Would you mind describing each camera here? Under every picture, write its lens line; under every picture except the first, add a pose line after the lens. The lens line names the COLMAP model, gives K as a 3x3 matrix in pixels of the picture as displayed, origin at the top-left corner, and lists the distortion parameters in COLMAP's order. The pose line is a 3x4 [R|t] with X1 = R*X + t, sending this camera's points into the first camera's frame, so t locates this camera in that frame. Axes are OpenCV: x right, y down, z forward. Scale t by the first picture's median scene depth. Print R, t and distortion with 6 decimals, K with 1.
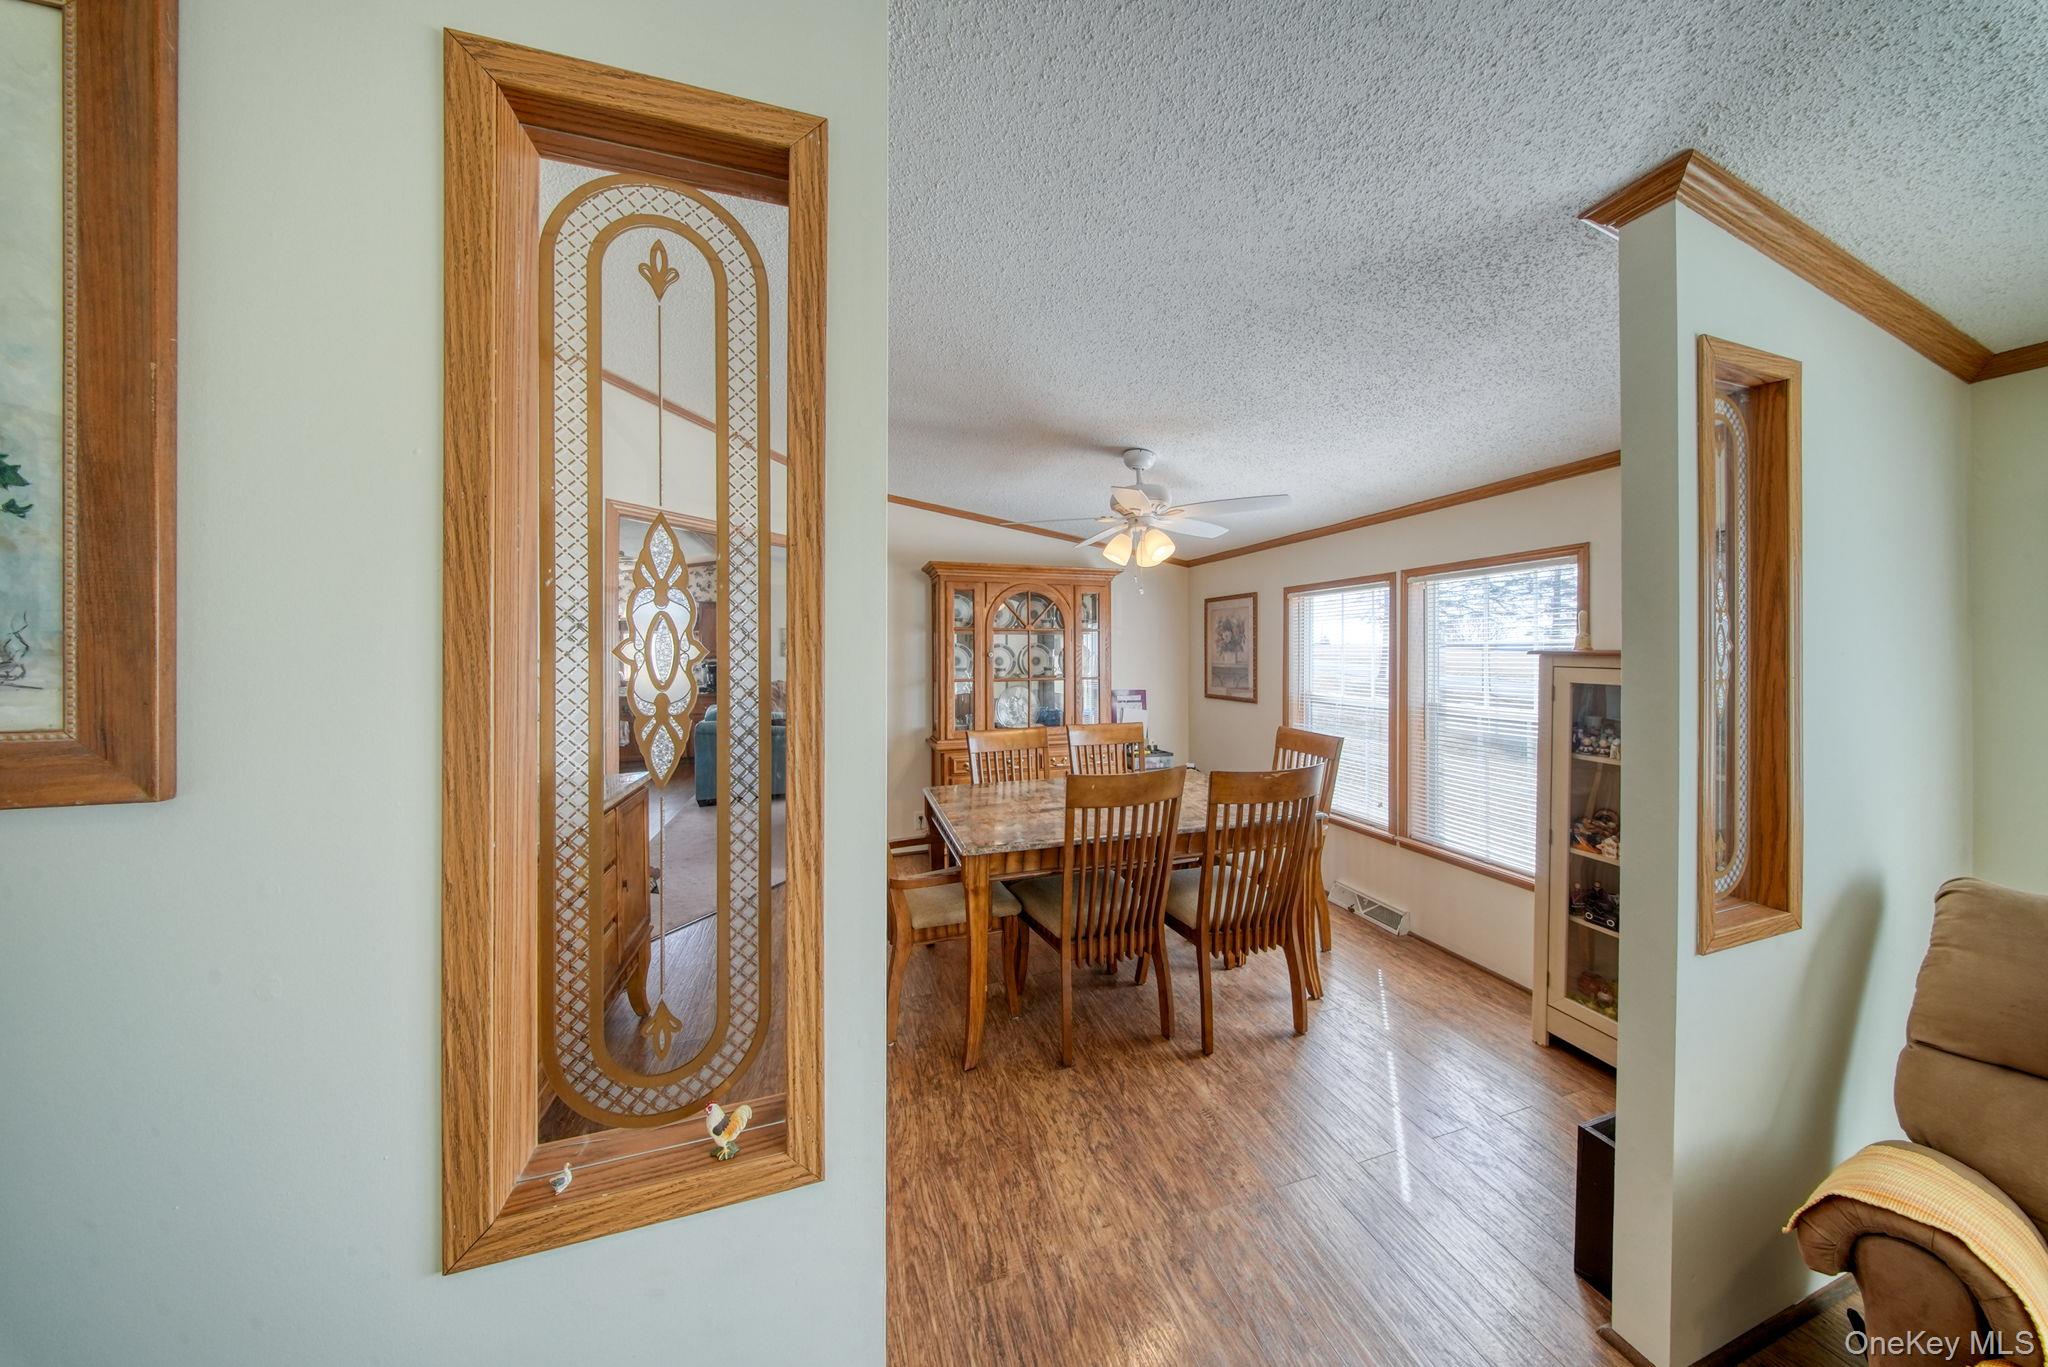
lens RADIAL K [[611.8, 0, 1020.2], [0, 611.8, 675.4], [0, 0, 1]] dist [-0.005657, -0.000032]
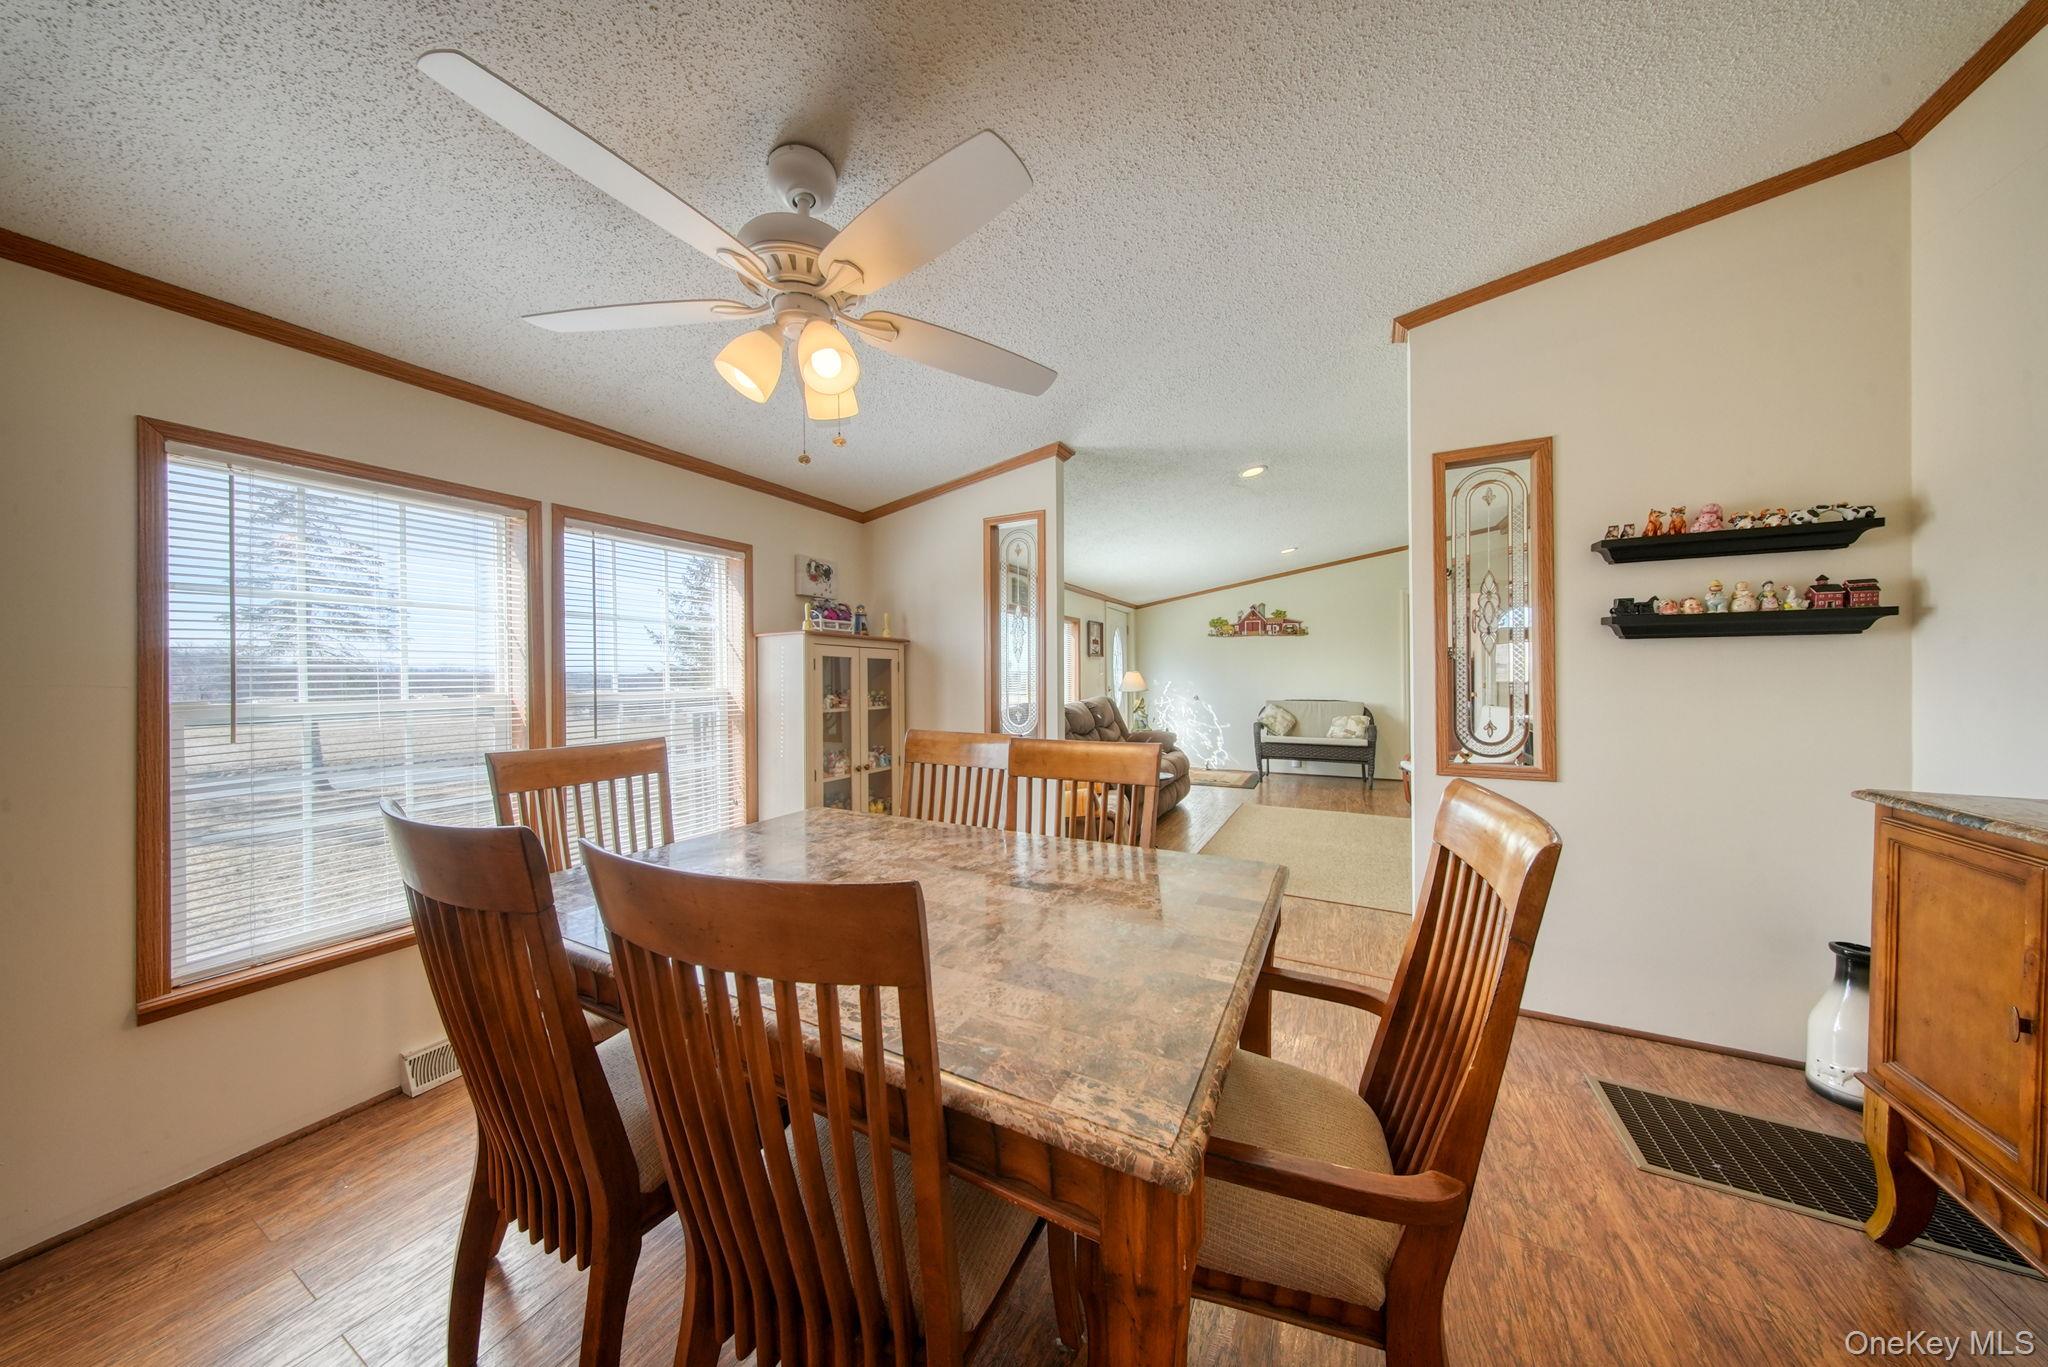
lens RADIAL K [[611.8, 0, 1020.2], [0, 611.8, 675.4], [0, 0, 1]] dist [-0.005657, -0.000032]
pose [[-0.712939, 0.008028, 0.701180, -0.184941], [0.036769, 0.998987, 0.025948, 0.018768], [-0.700262, 0.044281, -0.712512, 0.859969]]
